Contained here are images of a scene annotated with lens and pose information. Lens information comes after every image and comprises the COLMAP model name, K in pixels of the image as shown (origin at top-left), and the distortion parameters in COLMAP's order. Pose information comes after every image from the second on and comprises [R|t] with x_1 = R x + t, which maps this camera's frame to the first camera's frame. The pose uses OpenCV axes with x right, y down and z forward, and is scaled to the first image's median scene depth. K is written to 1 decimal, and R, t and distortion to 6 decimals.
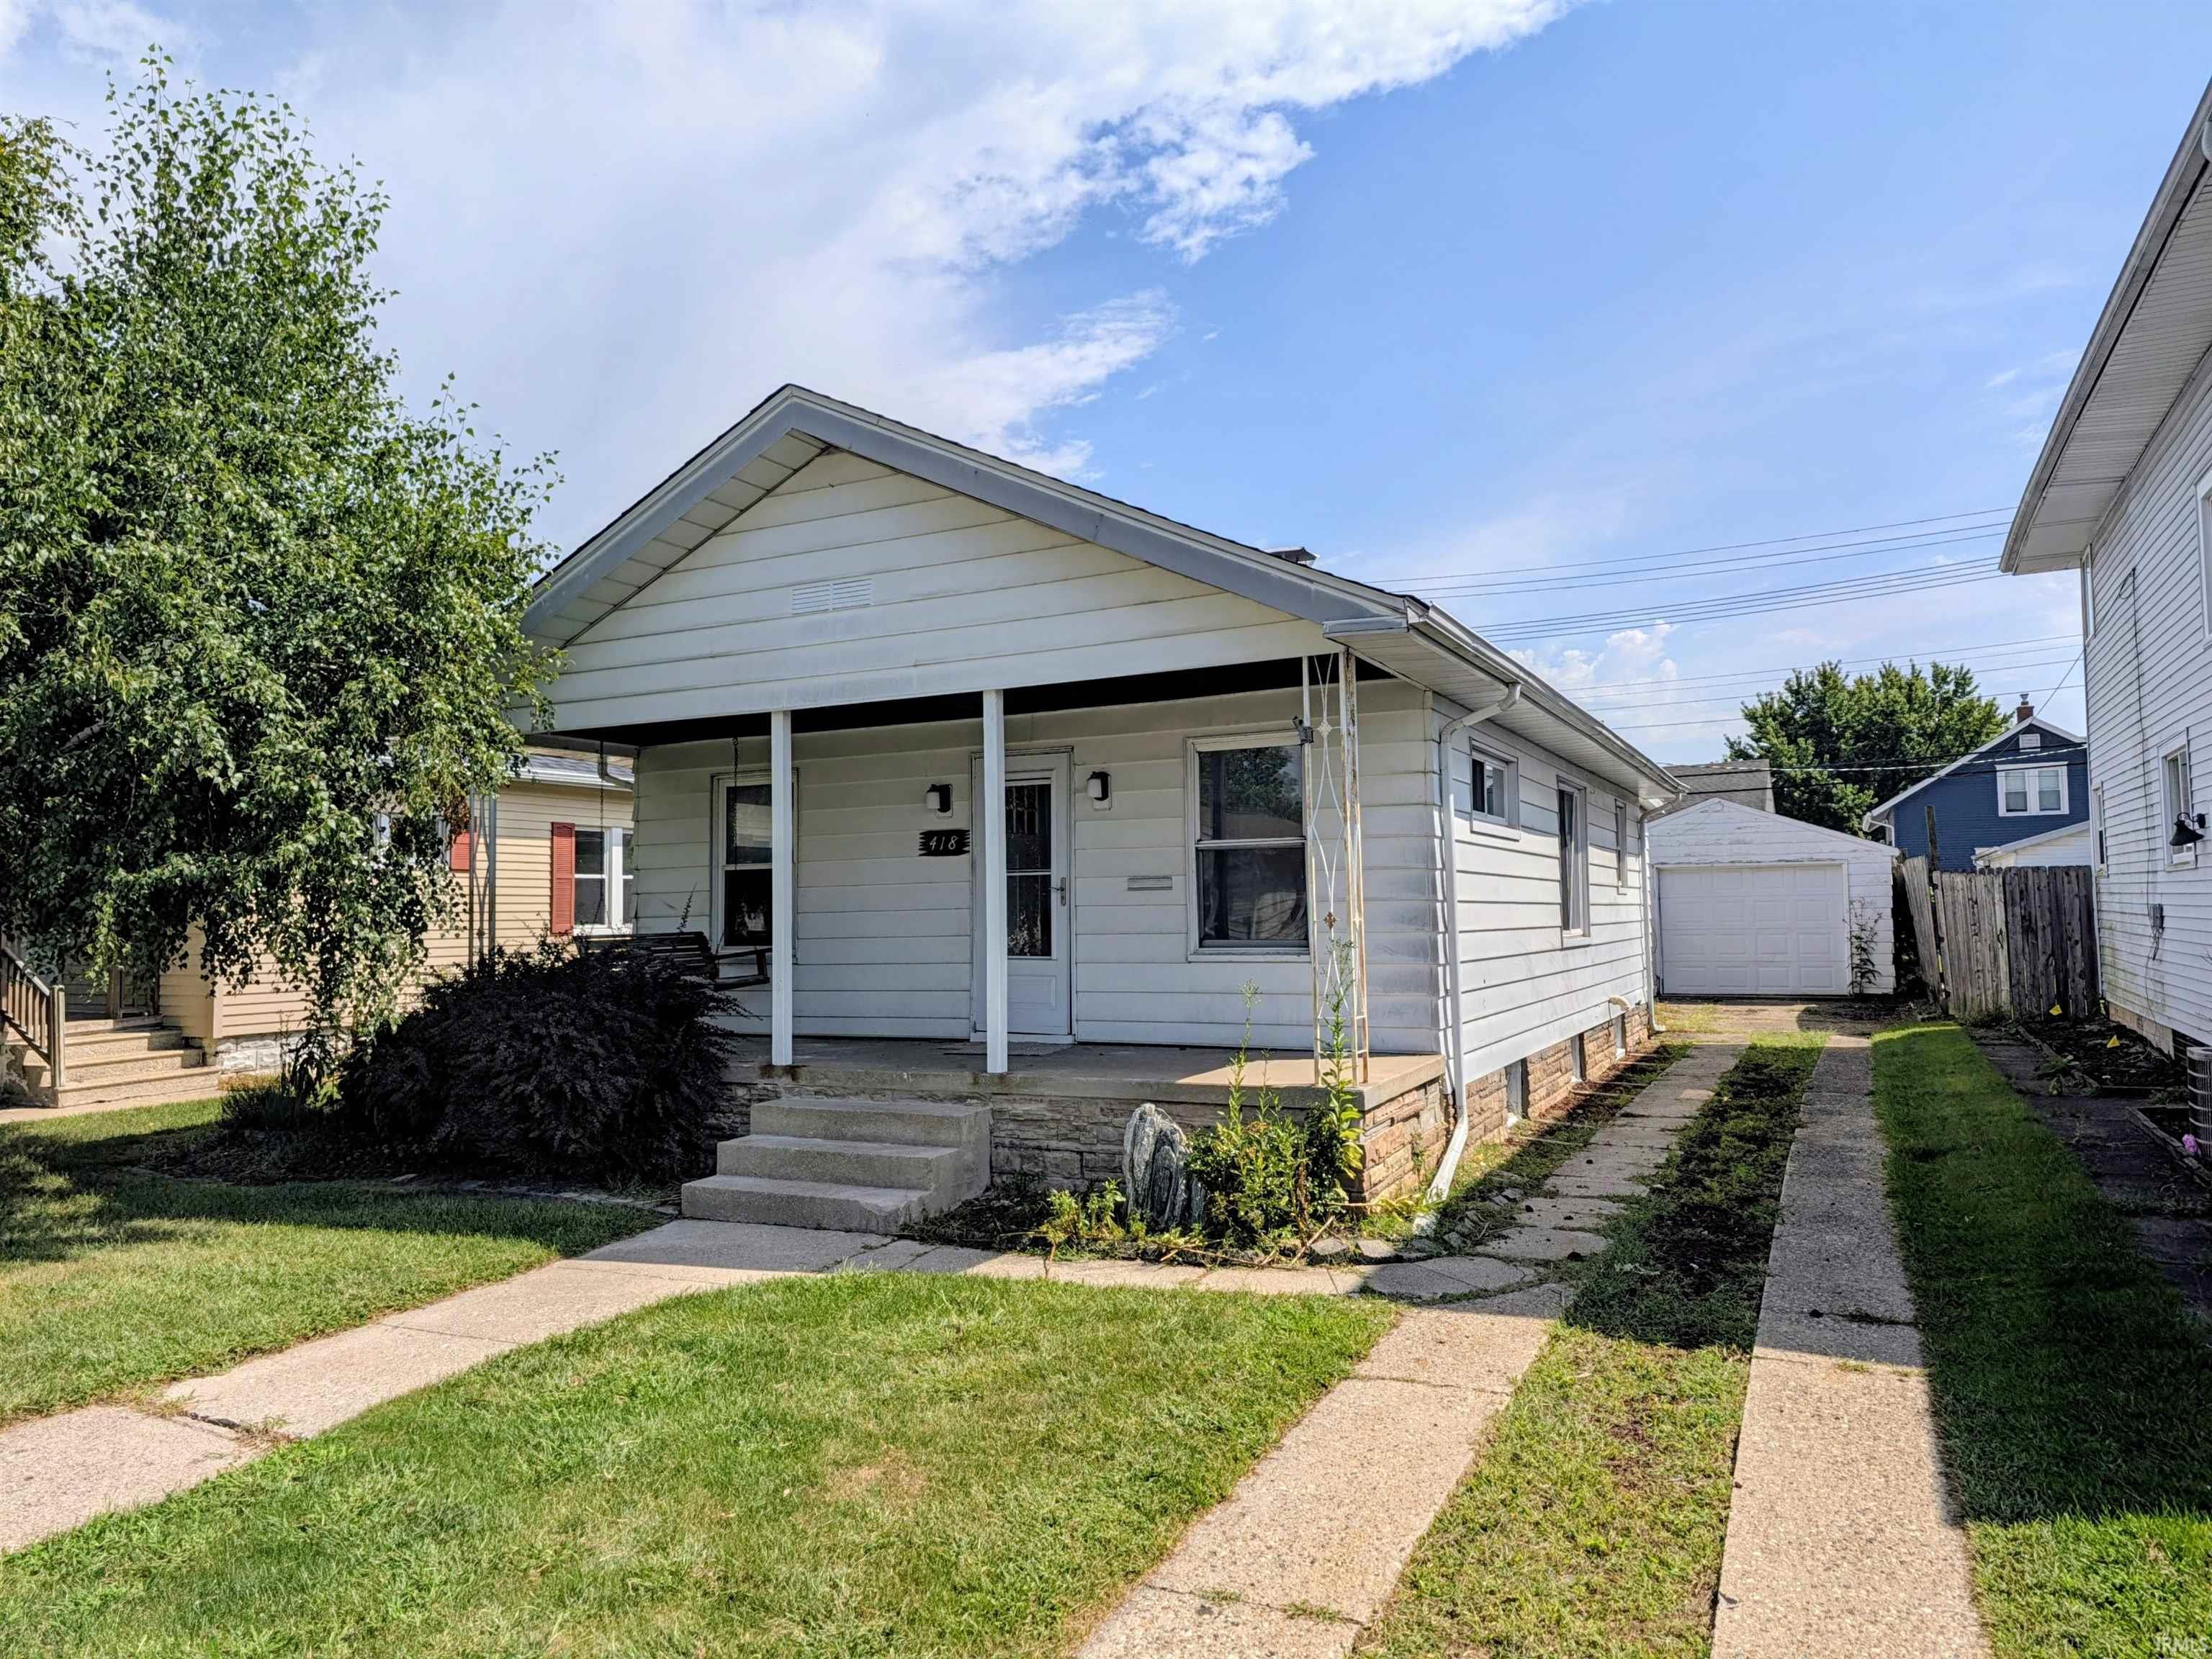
lens RADIAL K [[1451.9, 0, 1106.0], [0, 1451.9, 829.5], [0, 0, 1]] dist [0.008260, -0.000883]
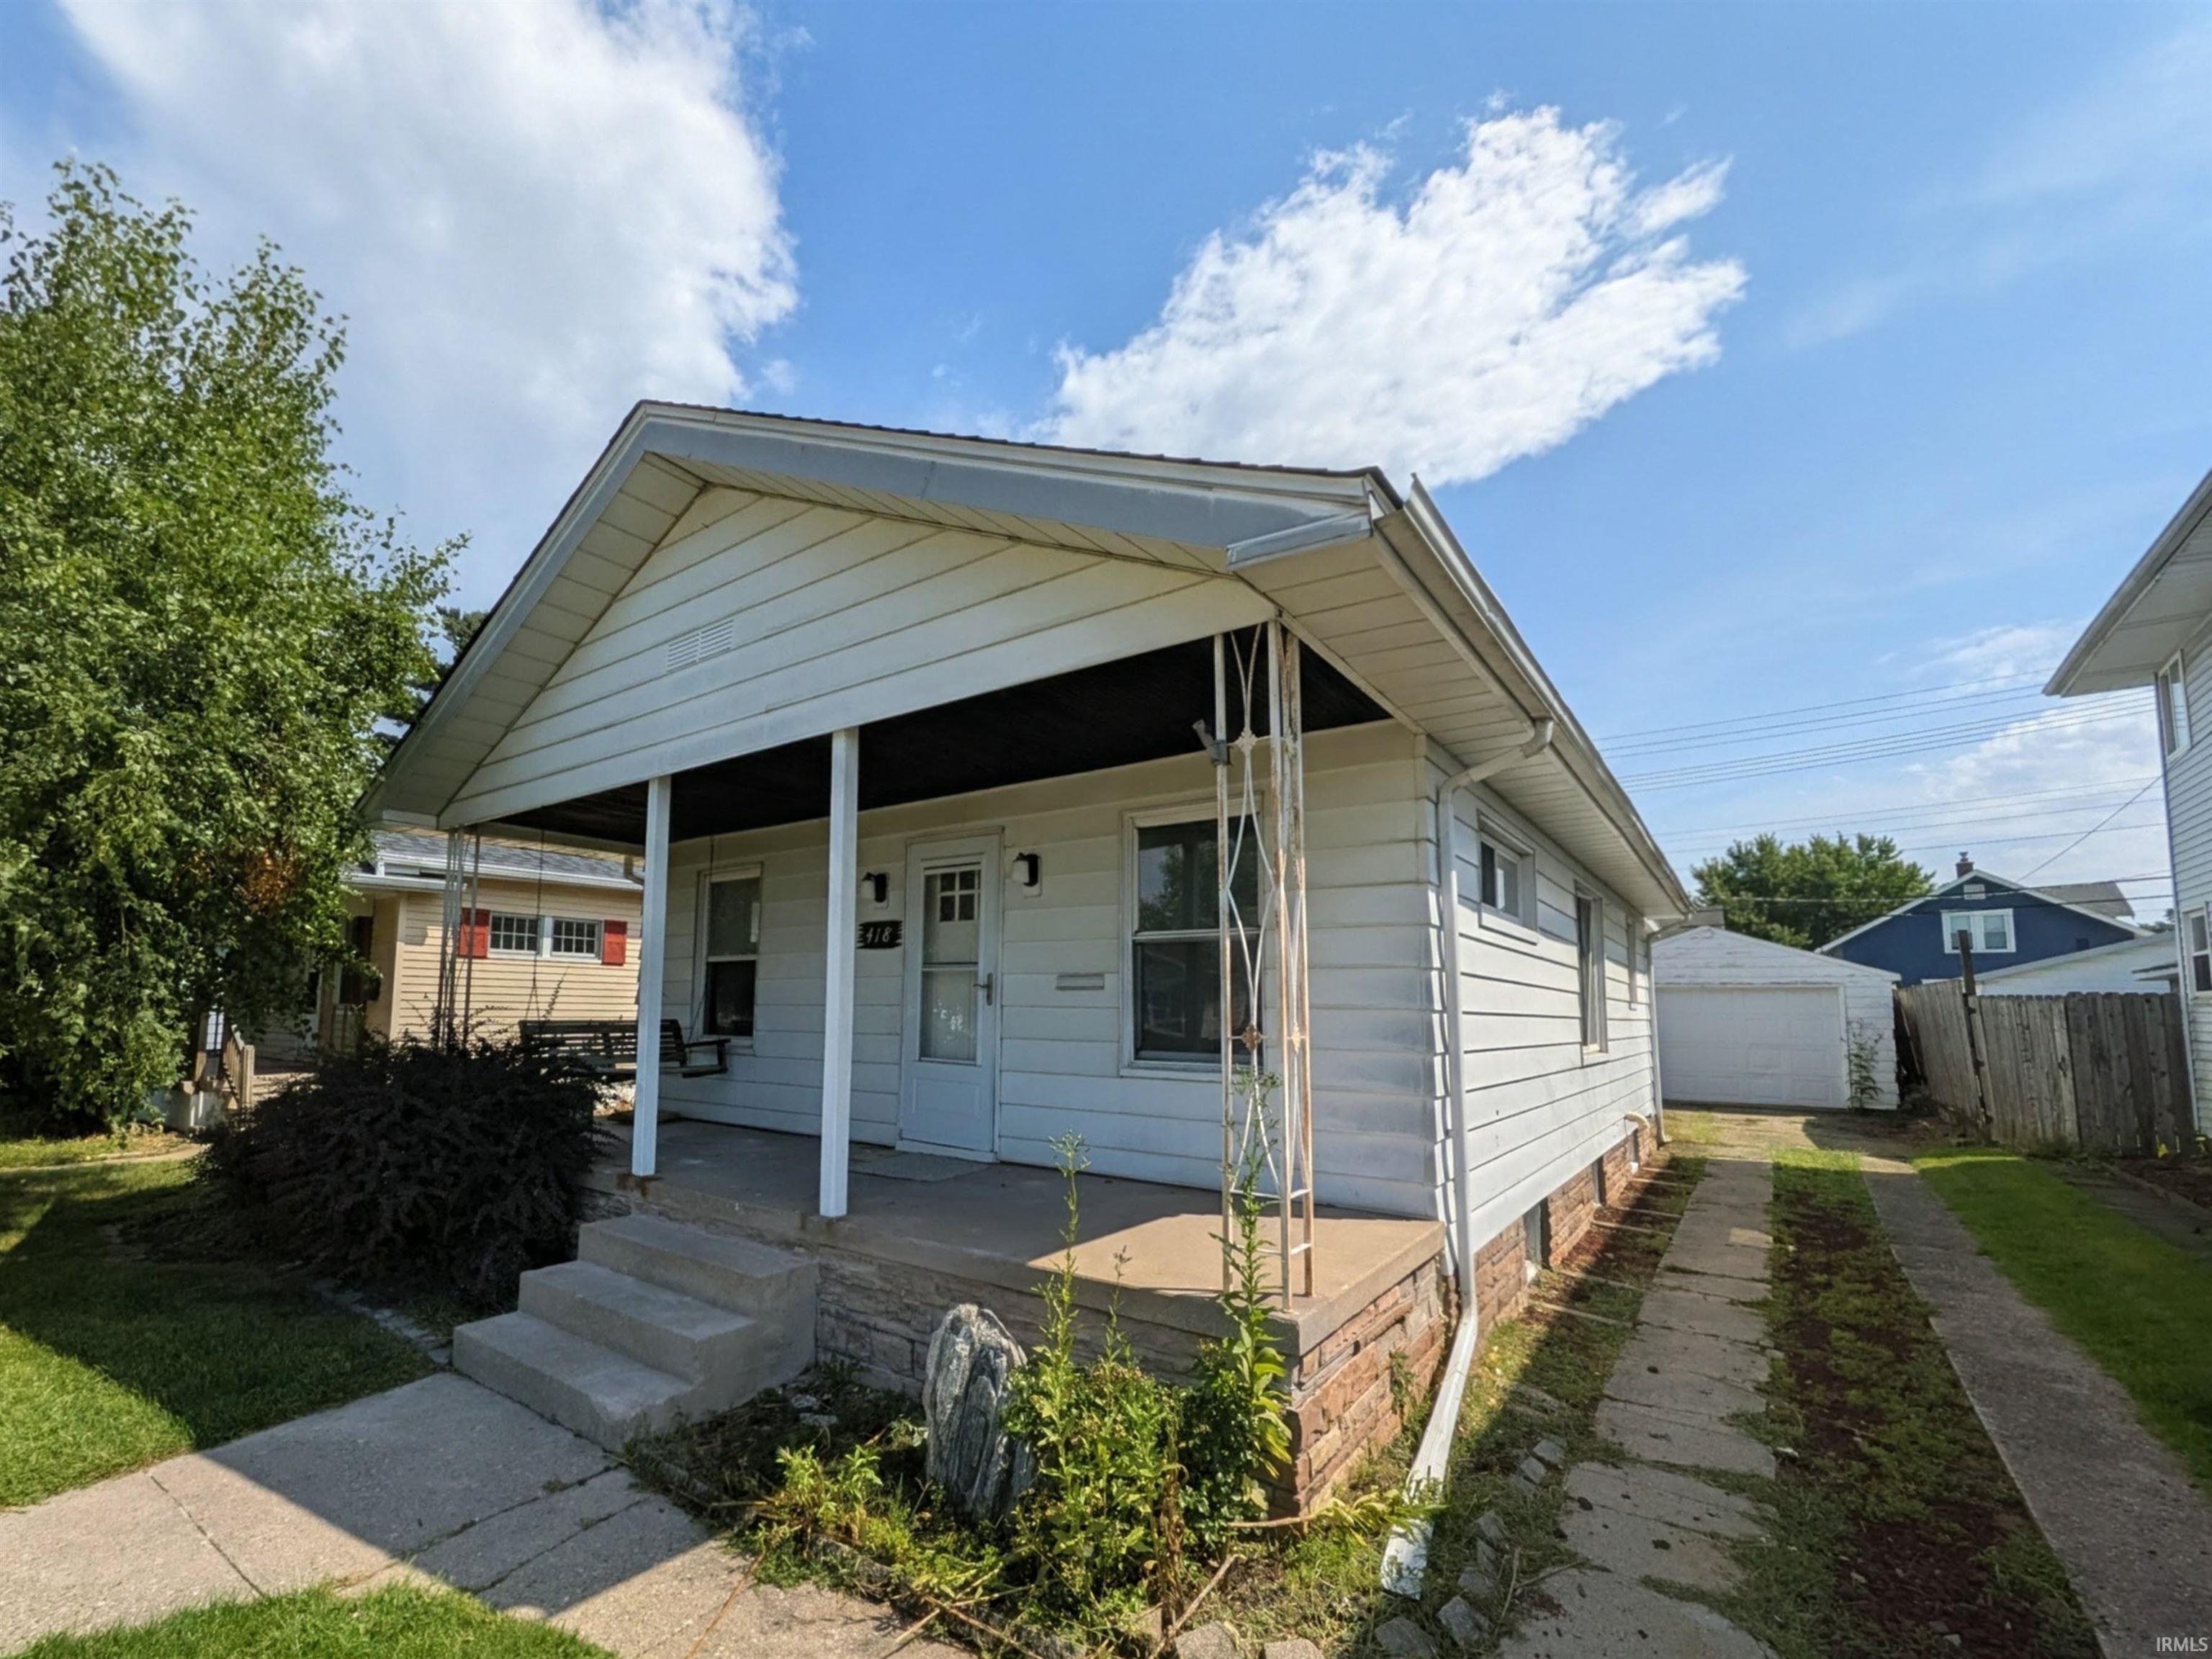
lens RADIAL K [[889.9, 0, 1037.6], [0, 889.9, 923.6], [0, 0, 1]] dist [-0.003431, 0.000359]
pose [[0.979135, 0.009222, -0.202999, 0.106120], [-0.017070, 0.999172, -0.036941, 0.021331], [0.202490, 0.039636, 0.978482, 0.446497]]
